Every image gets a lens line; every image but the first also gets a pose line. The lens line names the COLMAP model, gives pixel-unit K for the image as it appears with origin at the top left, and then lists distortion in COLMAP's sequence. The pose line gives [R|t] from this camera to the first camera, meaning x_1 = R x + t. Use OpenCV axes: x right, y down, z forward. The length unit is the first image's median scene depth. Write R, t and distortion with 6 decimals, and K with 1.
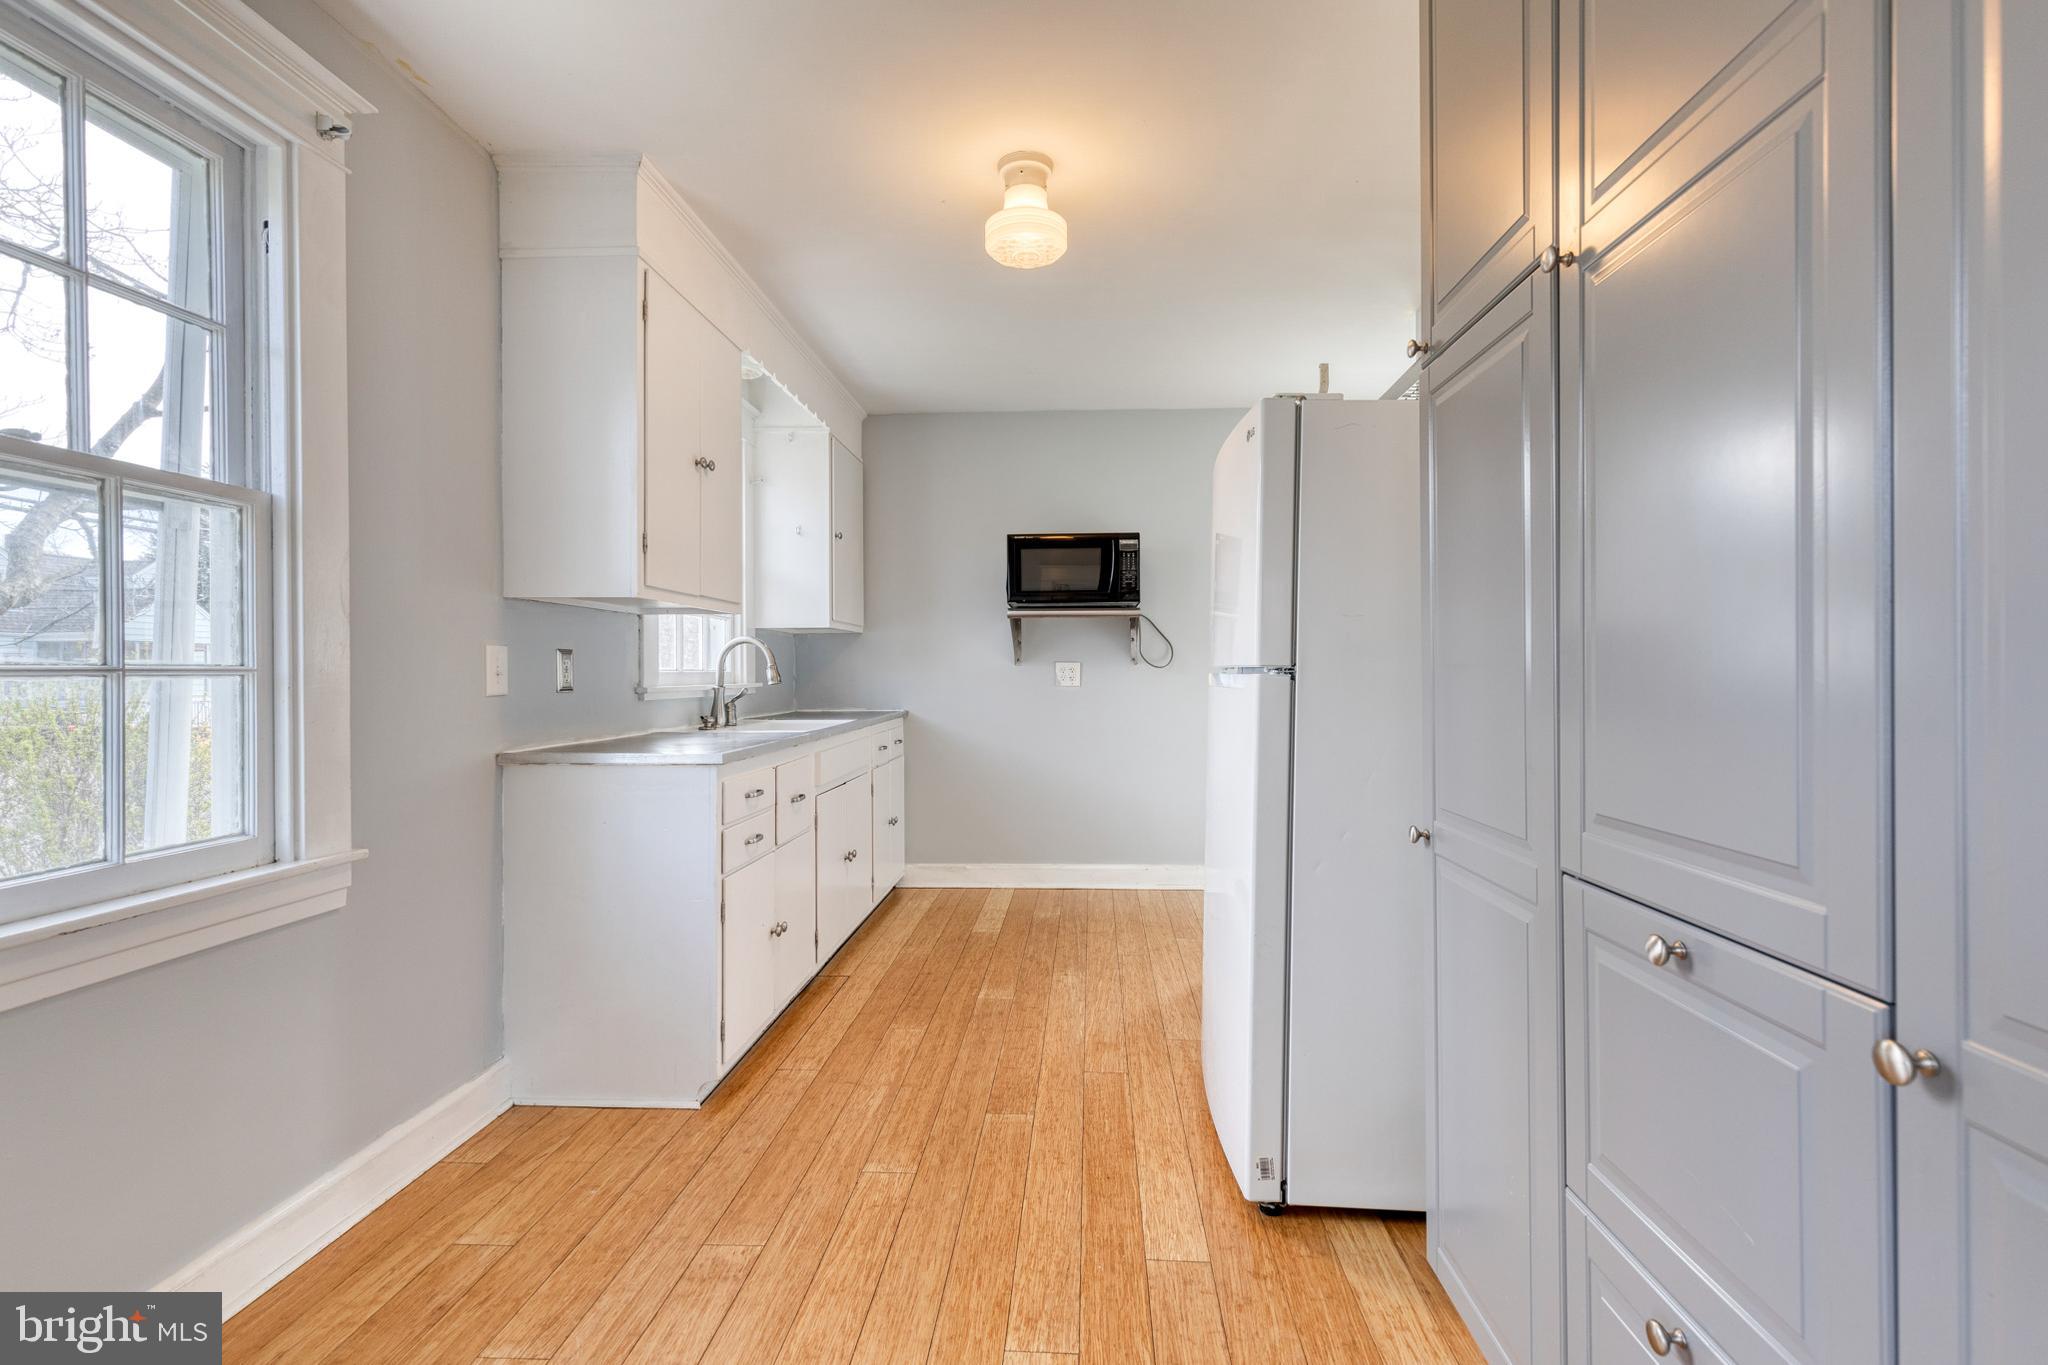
lens RADIAL K [[907.1, 0, 1024.7], [0, 907.1, 675.9], [0, 0, 1]] dist [0.001379, 0.000183]
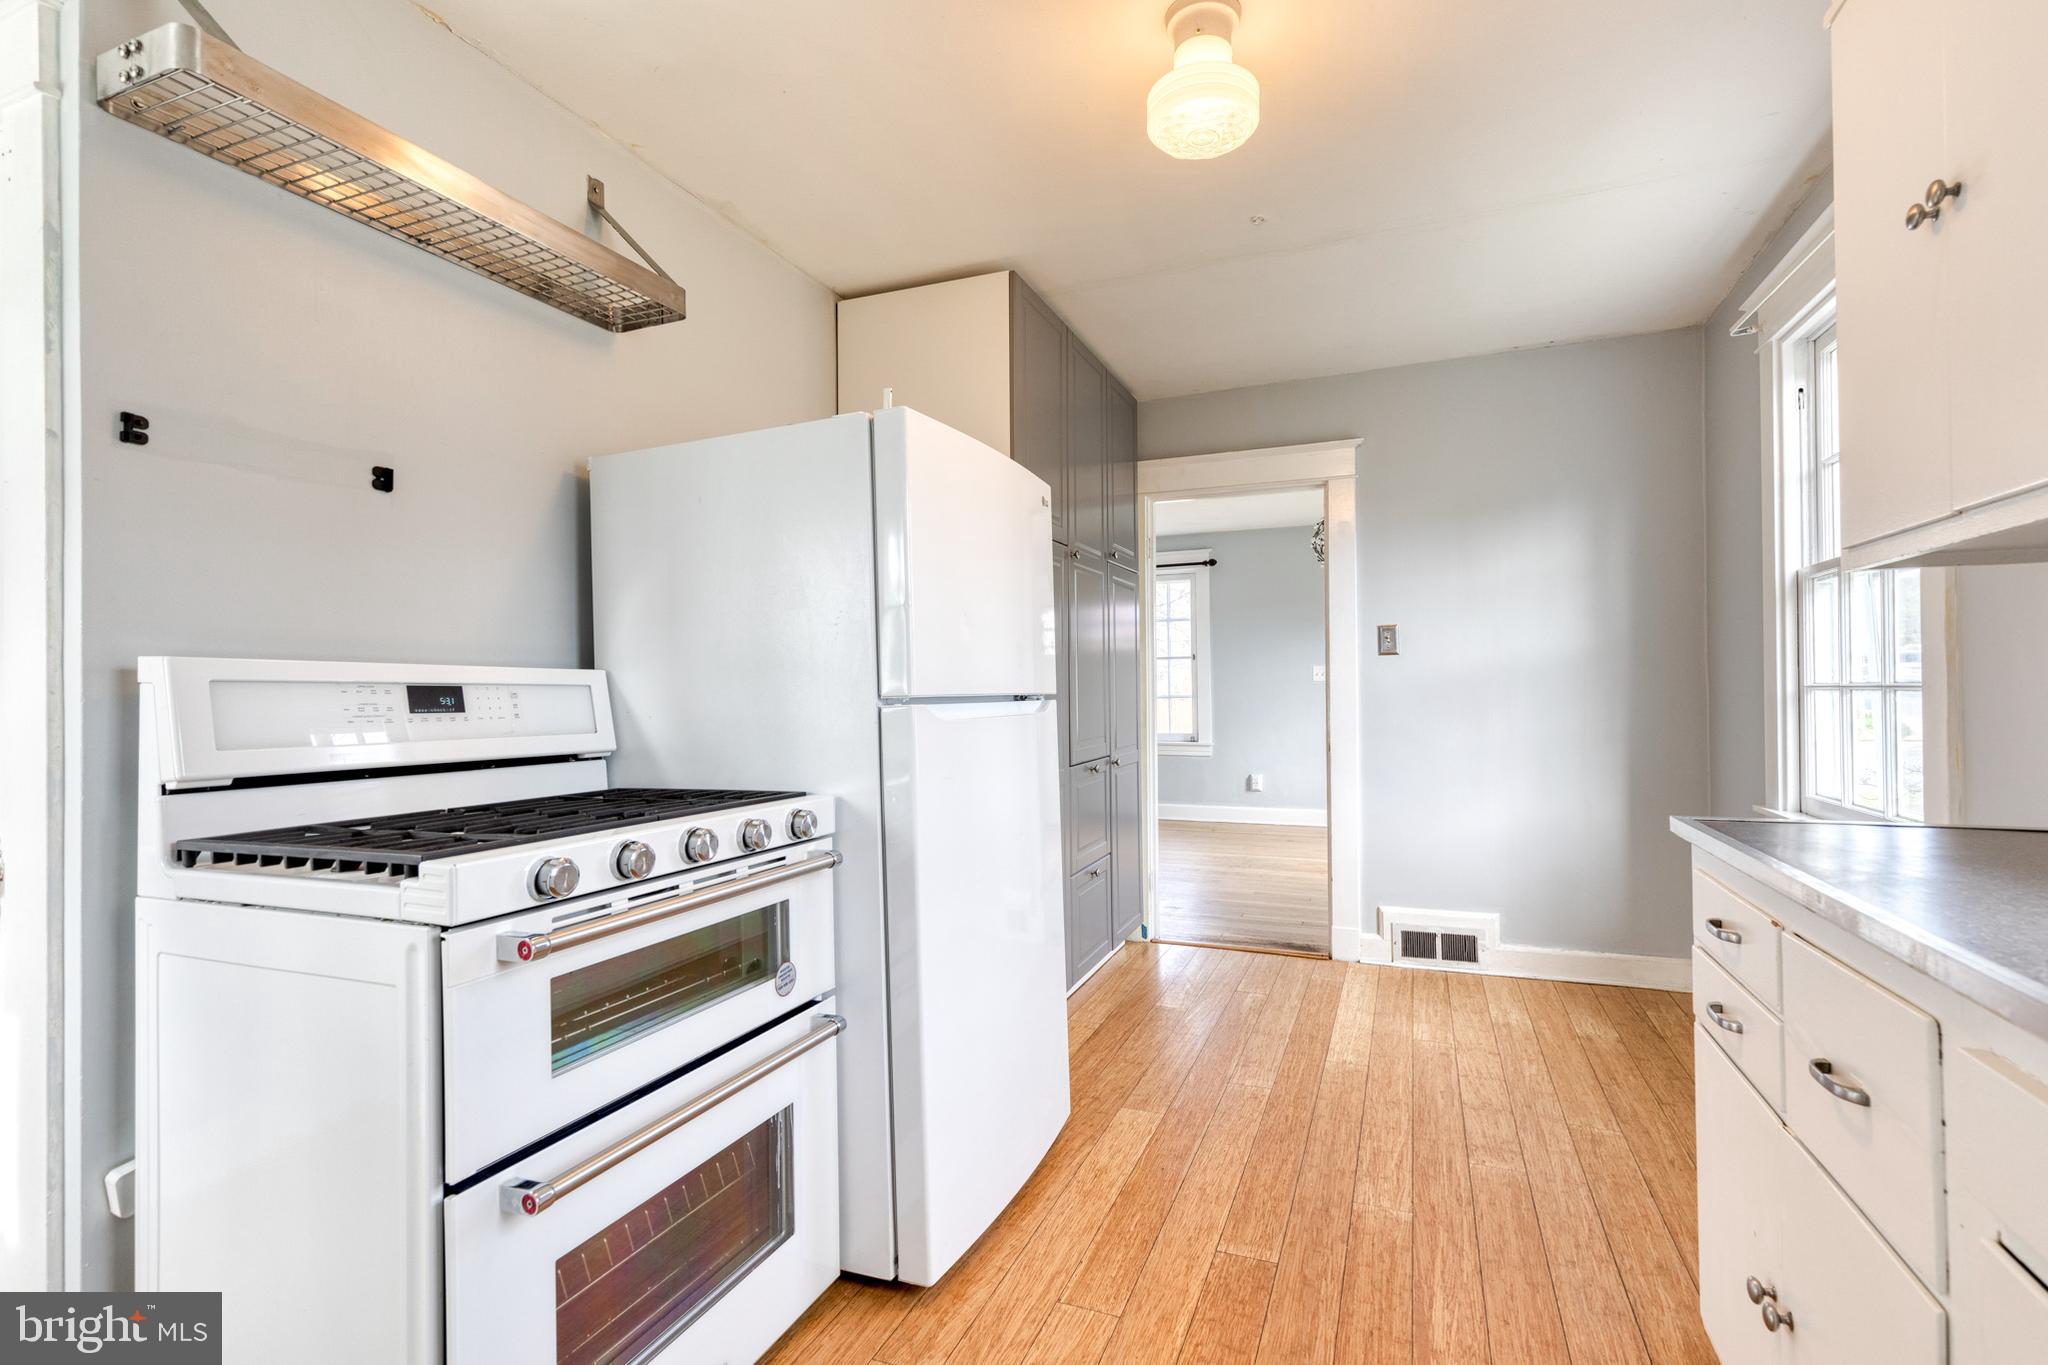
lens RADIAL K [[907.1, 0, 1029.3], [0, 907.1, 685.8], [0, 0, 1]] dist [0.001379, 0.000183]
pose [[-0.946616, 0.018198, 0.321850, -0.113440], [0.018594, 0.999825, -0.001844, -0.022808], [-0.321827, 0.004239, -0.946789, 2.033403]]
